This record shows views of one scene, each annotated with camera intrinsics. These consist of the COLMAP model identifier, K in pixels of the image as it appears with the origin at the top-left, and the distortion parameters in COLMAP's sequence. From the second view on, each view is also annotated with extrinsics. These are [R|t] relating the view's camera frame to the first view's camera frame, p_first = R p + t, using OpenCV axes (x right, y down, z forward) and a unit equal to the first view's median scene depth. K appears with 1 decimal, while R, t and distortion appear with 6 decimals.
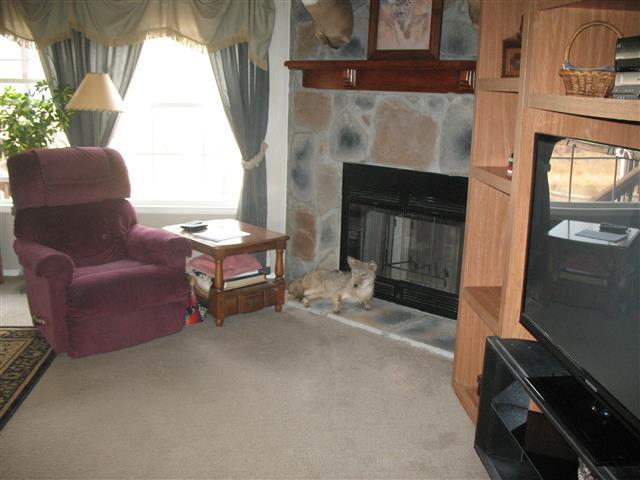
lens RADIAL K [[660.5, 0, 320.0], [0, 660.5, 240.0], [0, 0, 1]] dist [-0.179439, 0.187498]
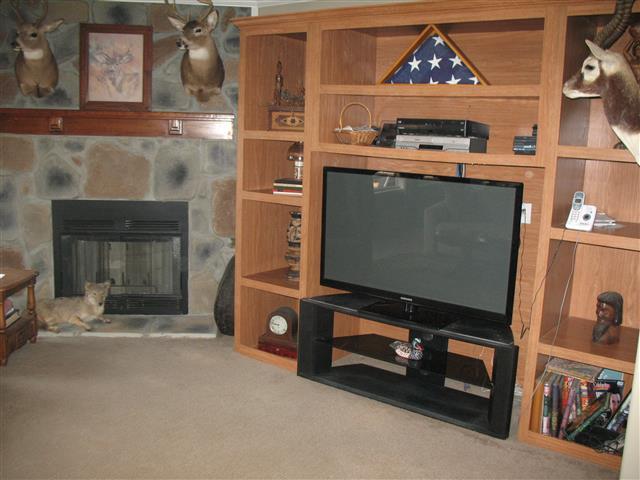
lens RADIAL K [[660.5, 0, 320.0], [0, 660.5, 240.0], [0, 0, 1]] dist [-0.179439, 0.187498]
pose [[0.657466, -0.126048, 0.742866, -0.515545], [0.152316, 0.987787, 0.032800, -0.019515], [-0.737928, 0.091585, 0.668636, -0.054347]]
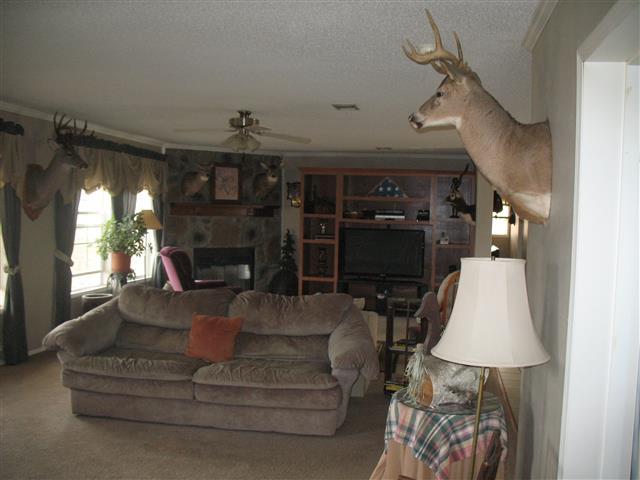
lens RADIAL K [[660.5, 0, 320.0], [0, 660.5, 240.0], [0, 0, 1]] dist [-0.179439, 0.187498]
pose [[0.251130, -0.056866, 0.966281, -2.119295], [0.199547, 0.979871, 0.005805, -0.078398], [-0.947161, 0.191360, 0.257423, 0.033776]]
